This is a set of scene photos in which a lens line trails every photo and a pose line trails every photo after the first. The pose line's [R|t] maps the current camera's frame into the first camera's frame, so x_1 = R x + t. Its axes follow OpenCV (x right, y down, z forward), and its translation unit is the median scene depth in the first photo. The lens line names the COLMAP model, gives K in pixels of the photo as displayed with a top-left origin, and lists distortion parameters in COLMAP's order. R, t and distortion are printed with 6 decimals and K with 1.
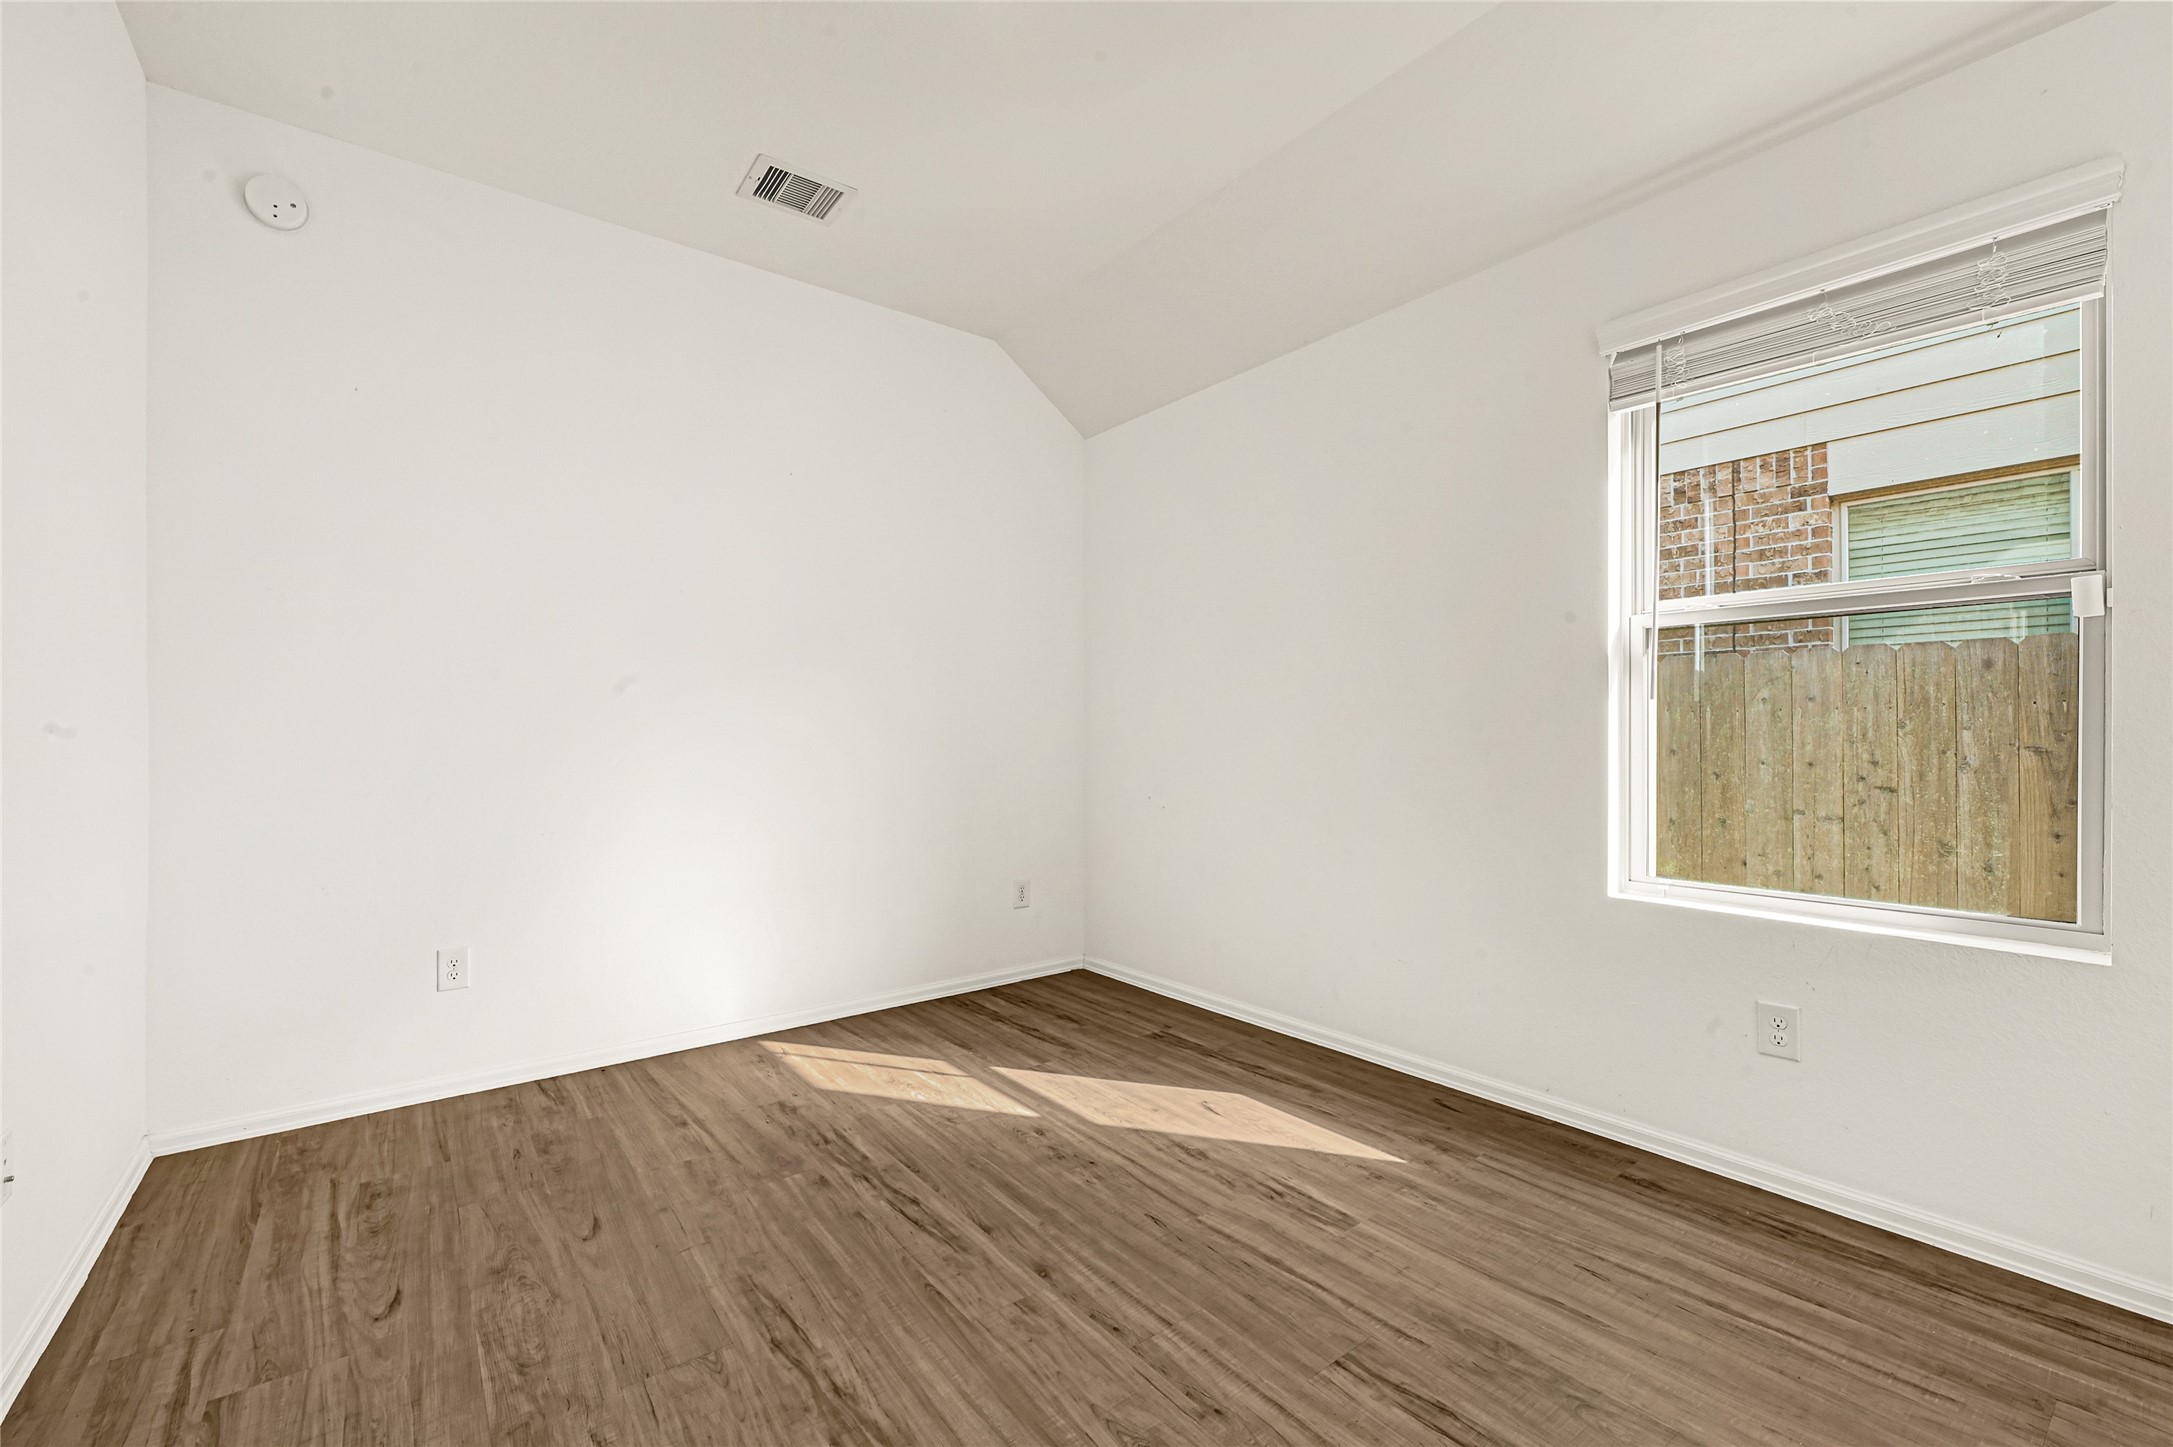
lens RADIAL K [[916.7, 0, 1086.6], [0, 916.7, 738.0], [0, 0, 1]] dist [-0.003245, -0.000229]
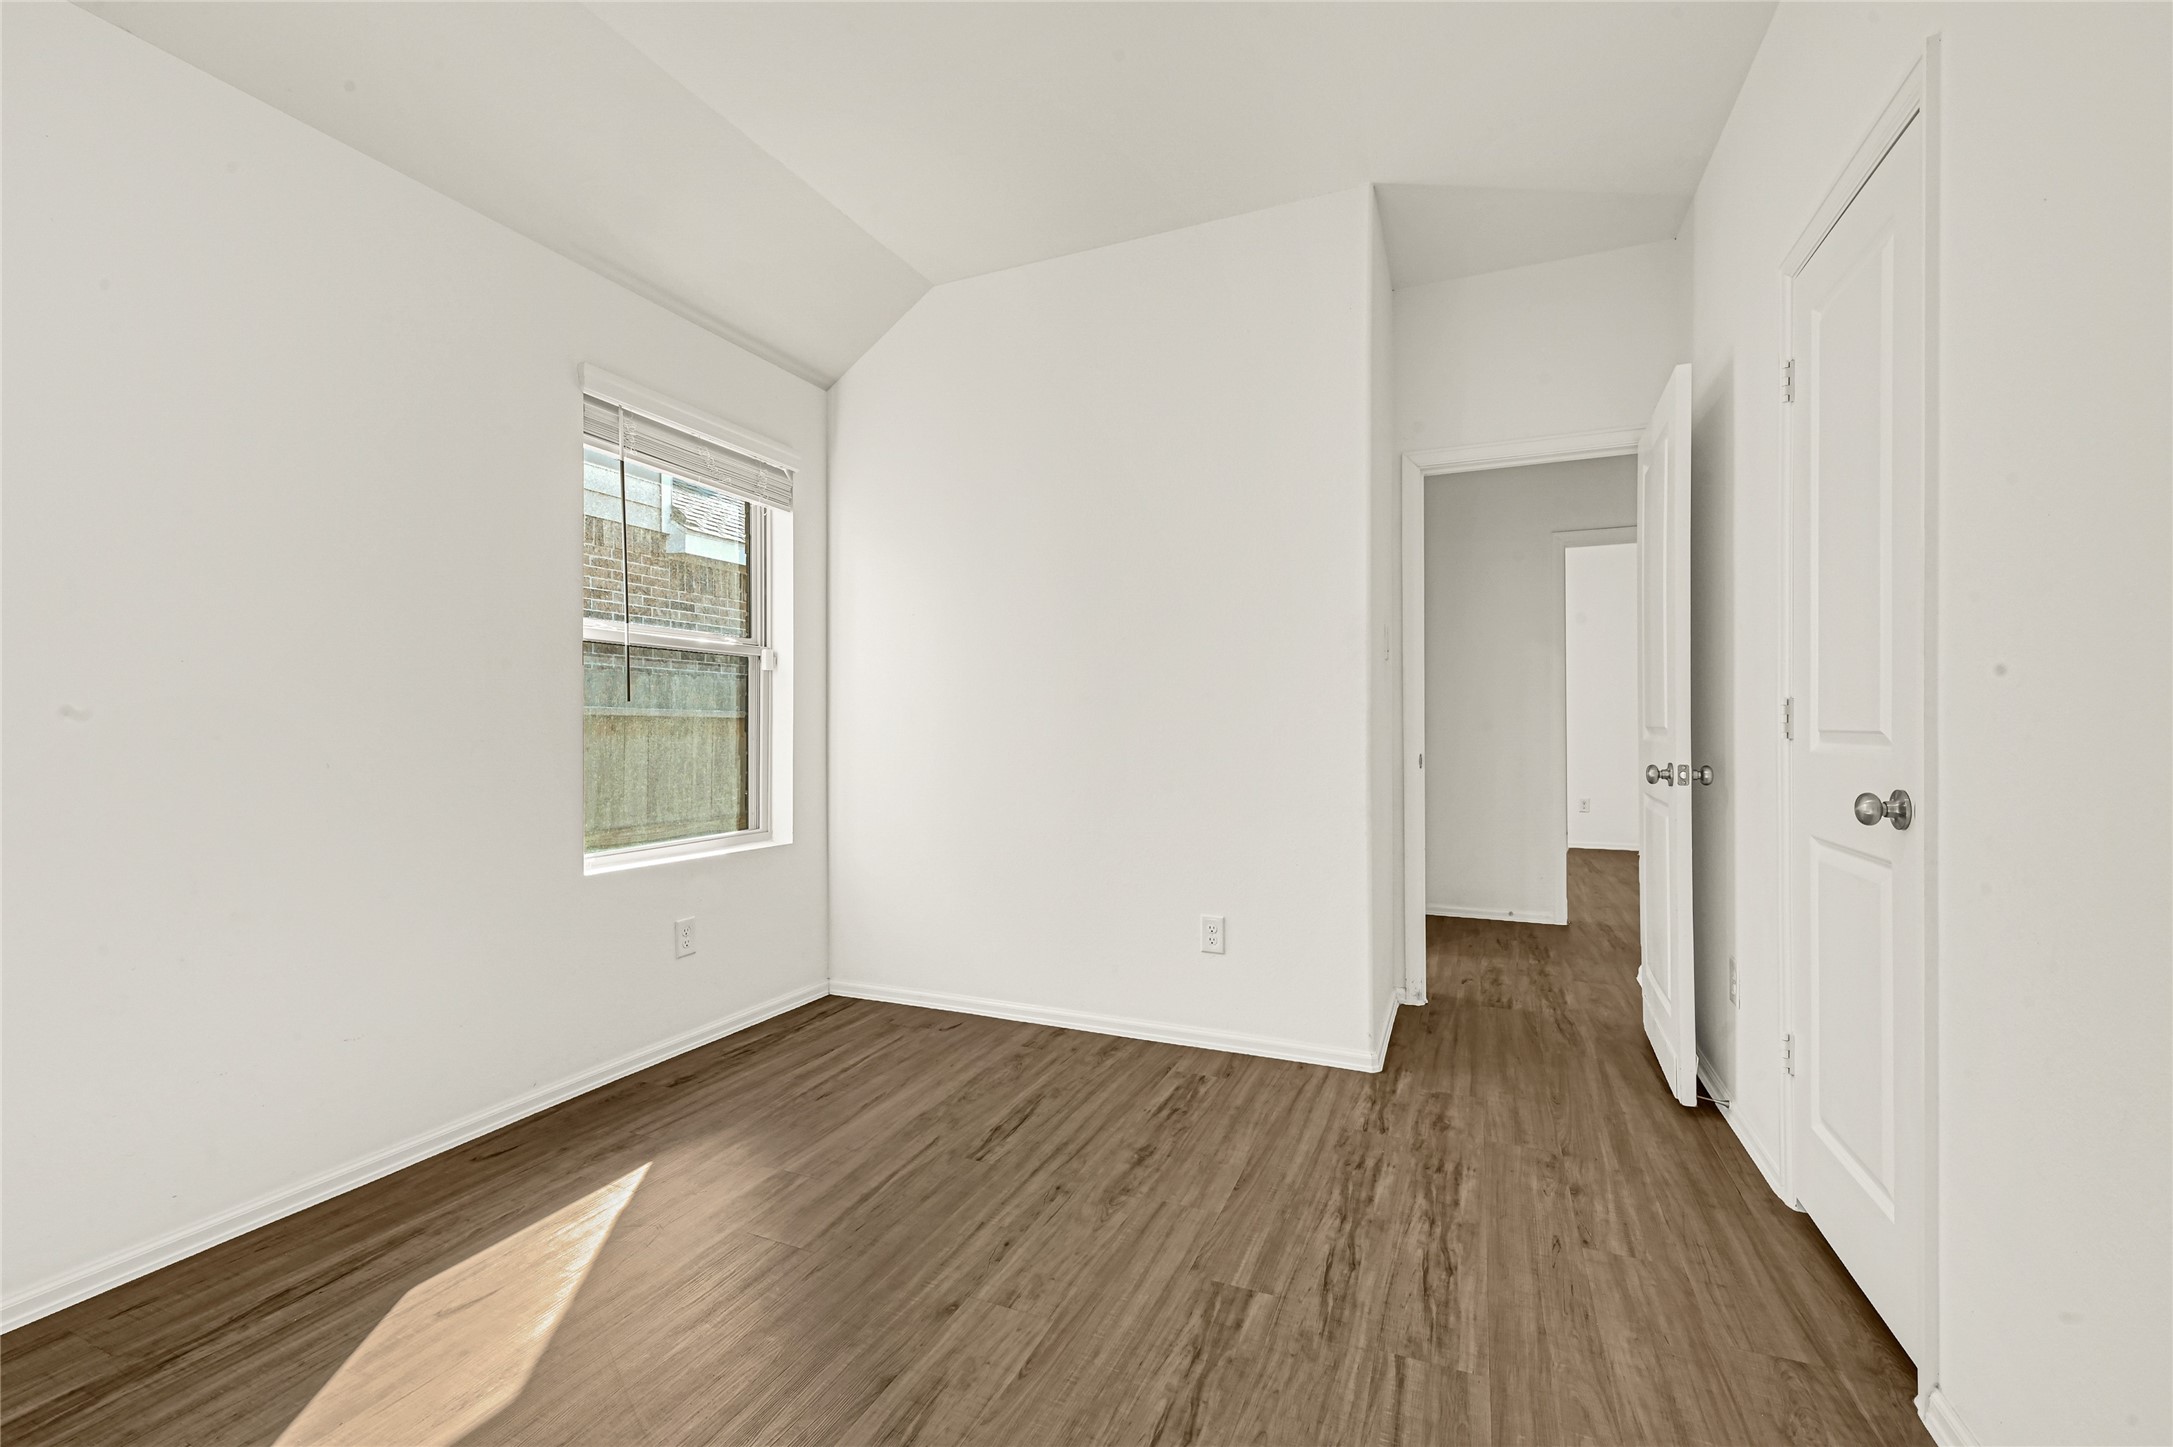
lens RADIAL K [[916.7, 0, 1088.0], [0, 916.7, 719.8], [0, 0, 1]] dist [-0.003245, -0.000229]
pose [[-0.489955, 0.012556, 0.871658, -0.949542], [0.007356, 0.999920, -0.010269, -0.000469], [-0.871717, 0.001380, -0.490008, 1.360012]]
